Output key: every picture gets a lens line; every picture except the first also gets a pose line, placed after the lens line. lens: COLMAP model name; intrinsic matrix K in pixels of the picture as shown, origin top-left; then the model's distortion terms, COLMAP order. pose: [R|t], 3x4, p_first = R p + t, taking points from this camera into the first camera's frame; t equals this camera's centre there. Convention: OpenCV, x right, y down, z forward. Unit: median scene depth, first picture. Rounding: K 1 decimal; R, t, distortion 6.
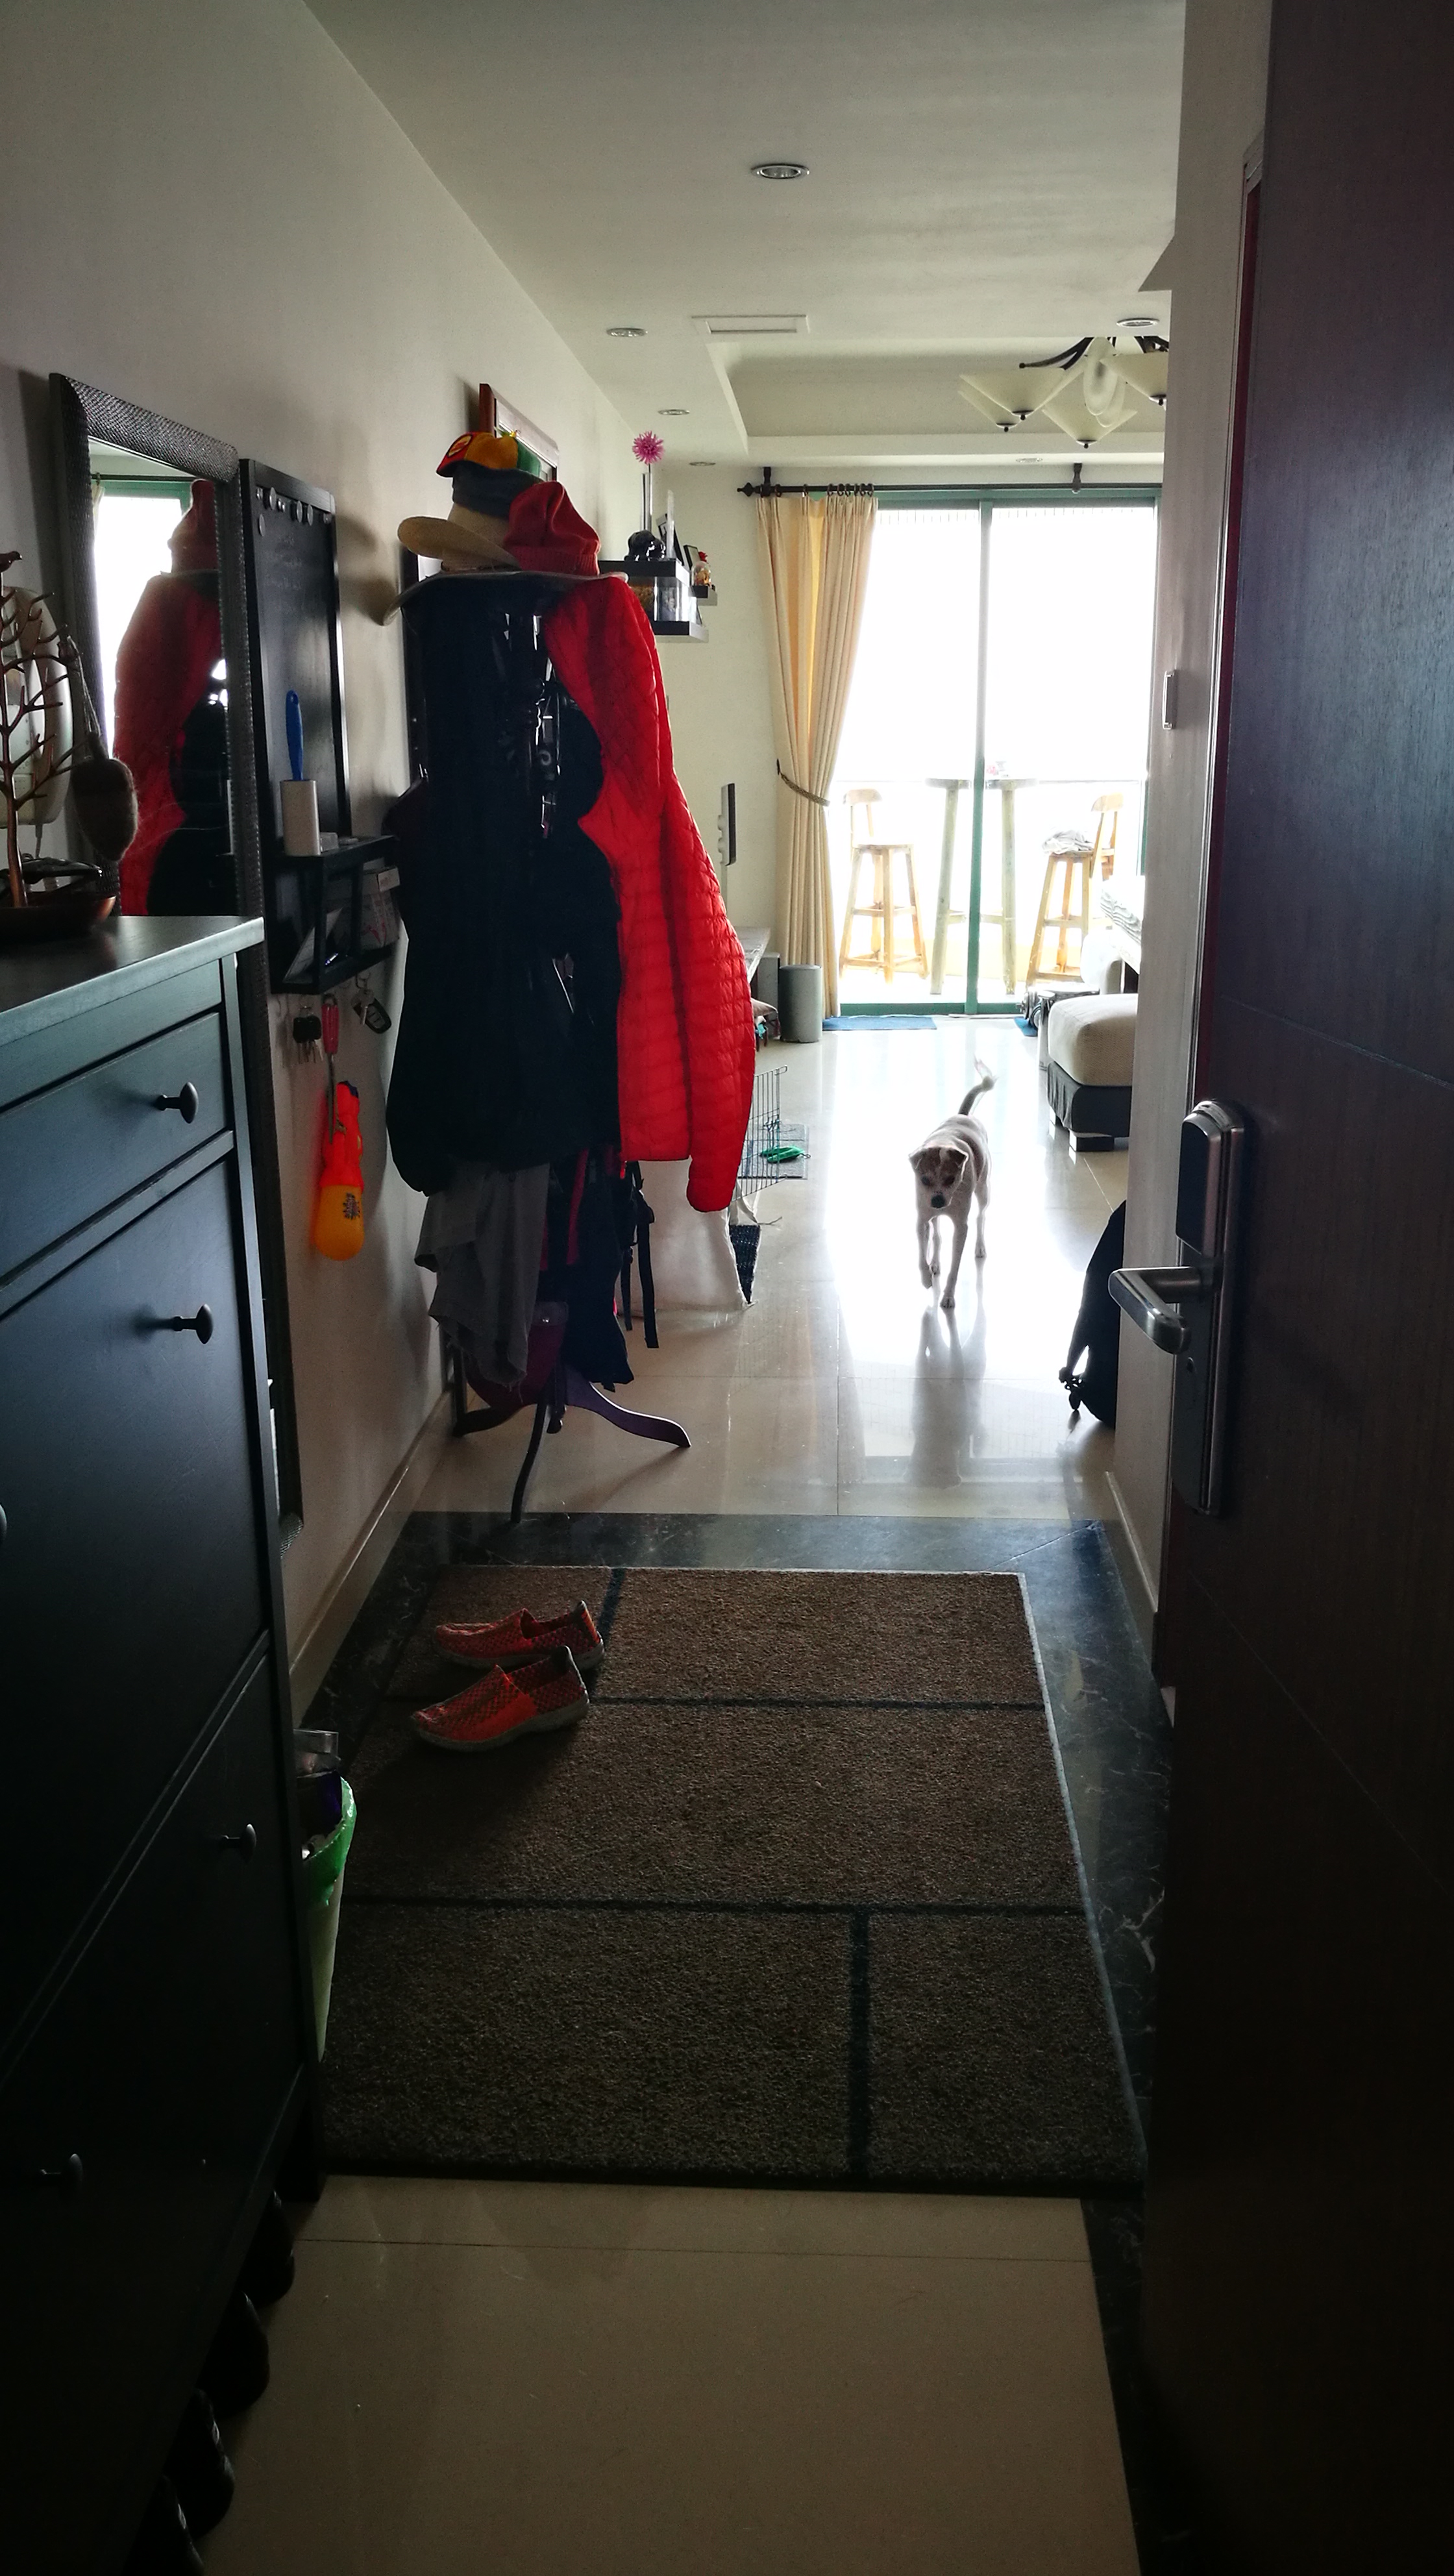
lens RADIAL K [[2015.9, 0, 728.6], [0, 2015.9, 1287.8], [0, 0, 1]] dist [0.002711, 0.003592]
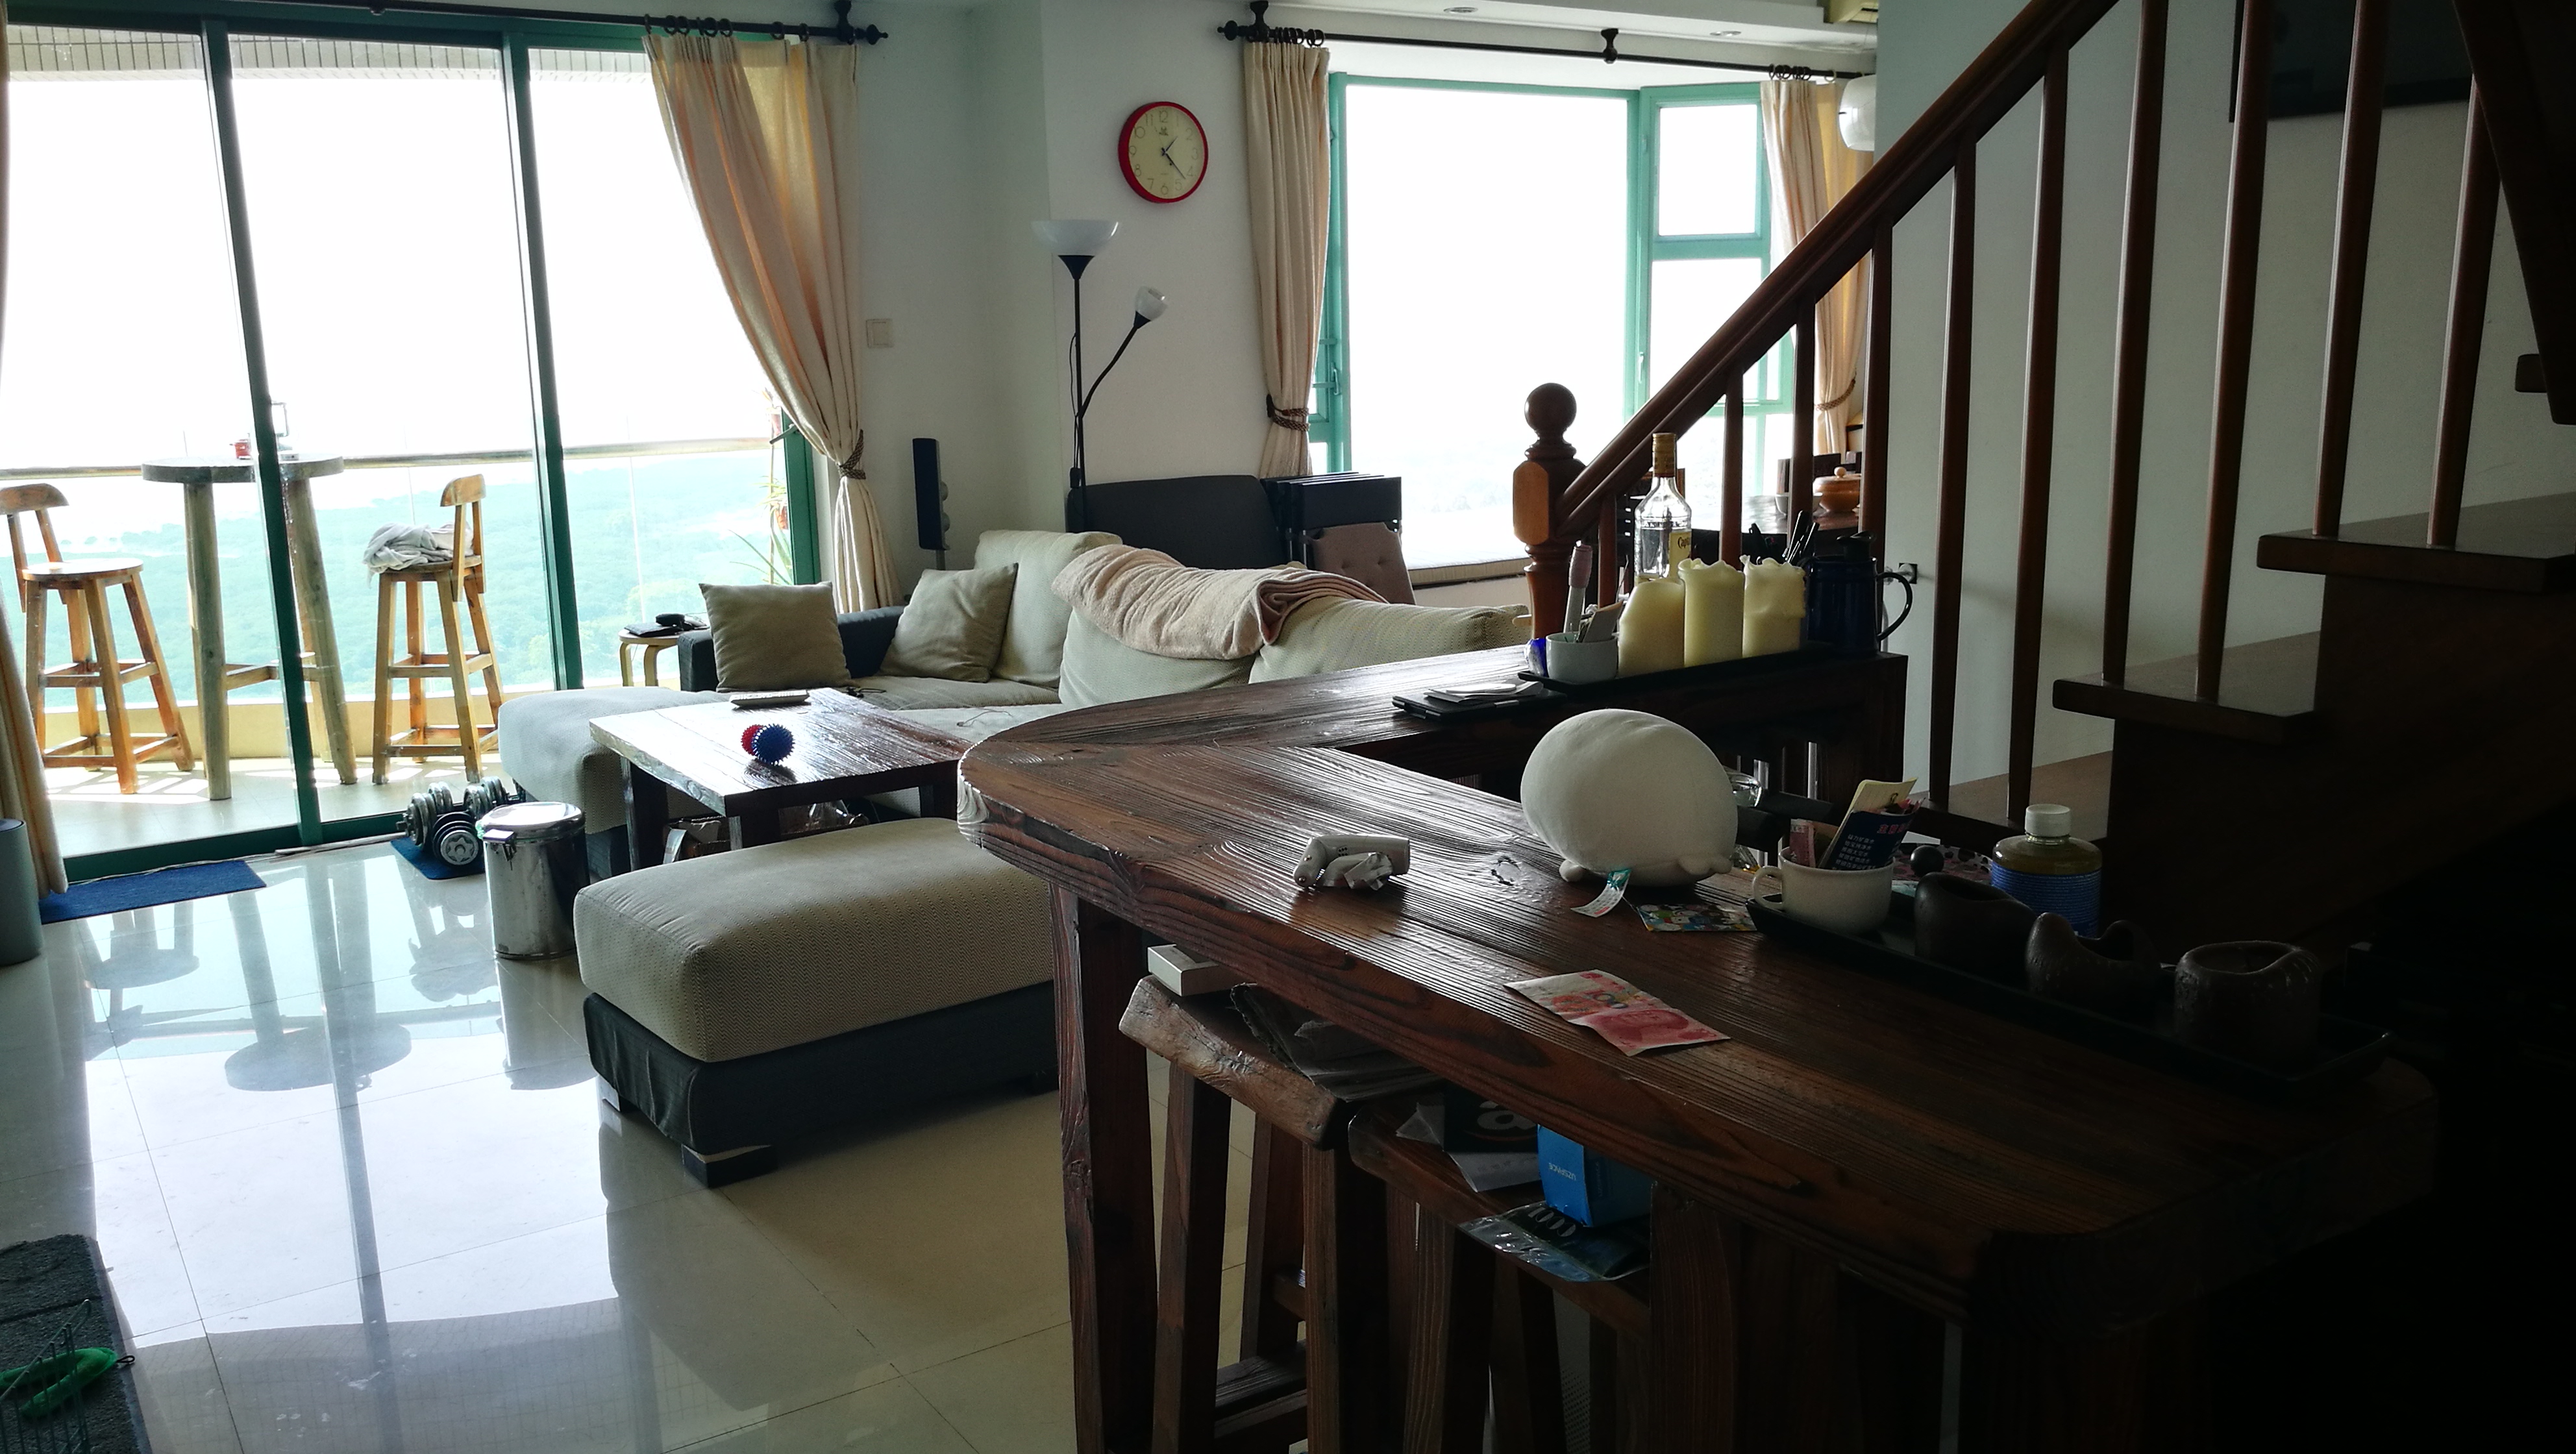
lens RADIAL K [[2015.9, 0, 1285.9], [0, 2015.9, 730.6], [0, 0, 1]] dist [0.002711, 0.003592]
pose [[0.799338, -0.138515, 0.584698, 0.001513], [0.190821, 0.981213, -0.028420, -0.087489], [-0.569777, 0.134290, 0.810753, 0.296763]]
